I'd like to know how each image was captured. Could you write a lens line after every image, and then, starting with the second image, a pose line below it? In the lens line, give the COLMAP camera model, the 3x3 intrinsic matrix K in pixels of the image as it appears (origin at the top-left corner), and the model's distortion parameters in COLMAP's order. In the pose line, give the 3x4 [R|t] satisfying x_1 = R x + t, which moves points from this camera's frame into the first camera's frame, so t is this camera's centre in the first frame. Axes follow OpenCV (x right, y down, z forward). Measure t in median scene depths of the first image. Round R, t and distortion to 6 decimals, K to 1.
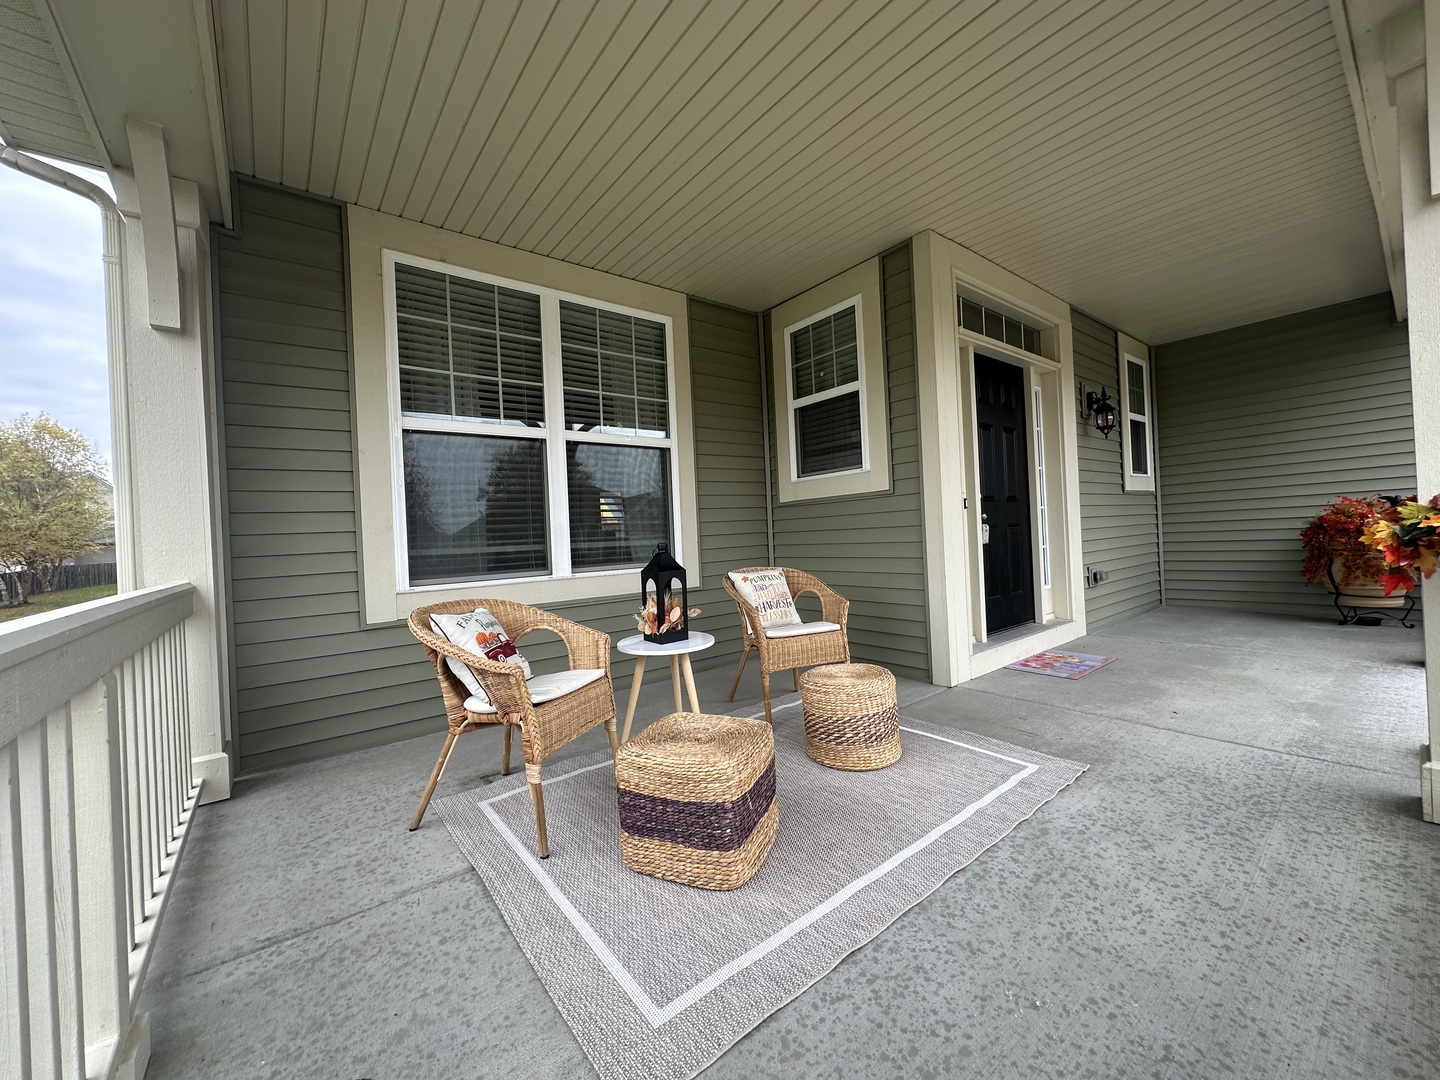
lens RADIAL K [[566.6, 0, 719.2], [0, 566.6, 548.5], [0, 0, 1]] dist [-0.002234, -0.001151]
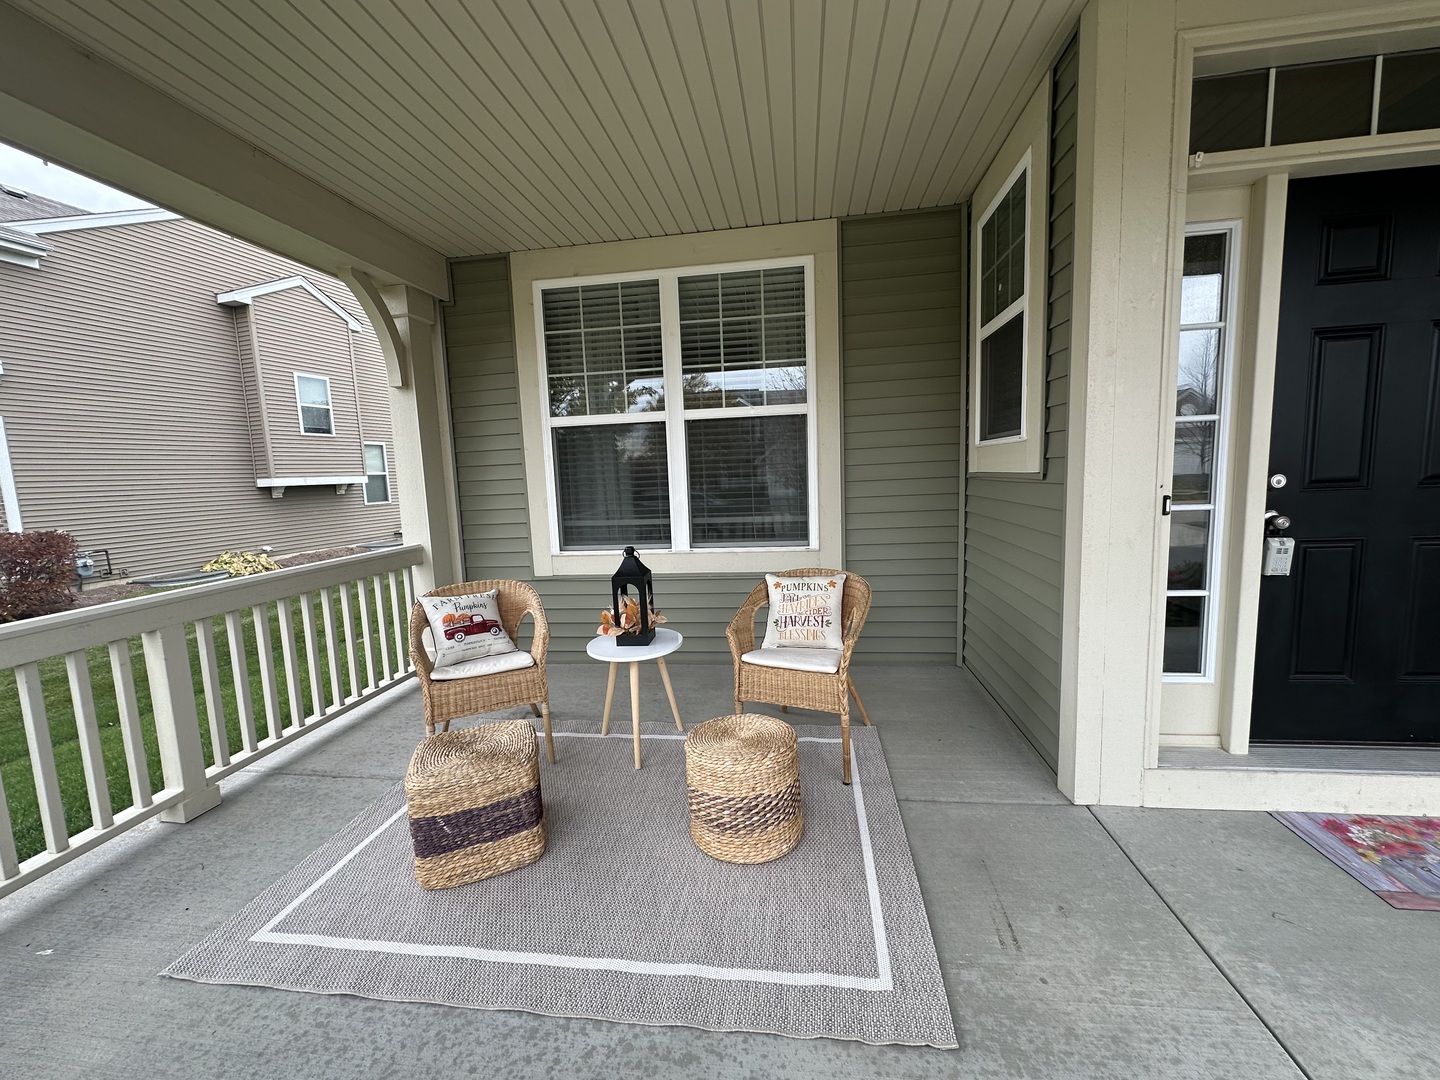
lens RADIAL K [[566.6, 0, 717.3], [0, 566.6, 545.3], [0, 0, 1]] dist [-0.002234, -0.001151]
pose [[0.697340, 0.111421, -0.708027, 0.753177], [-0.008000, 0.988991, 0.147757, -0.170207], [0.716696, -0.097373, 0.690555, 0.446759]]
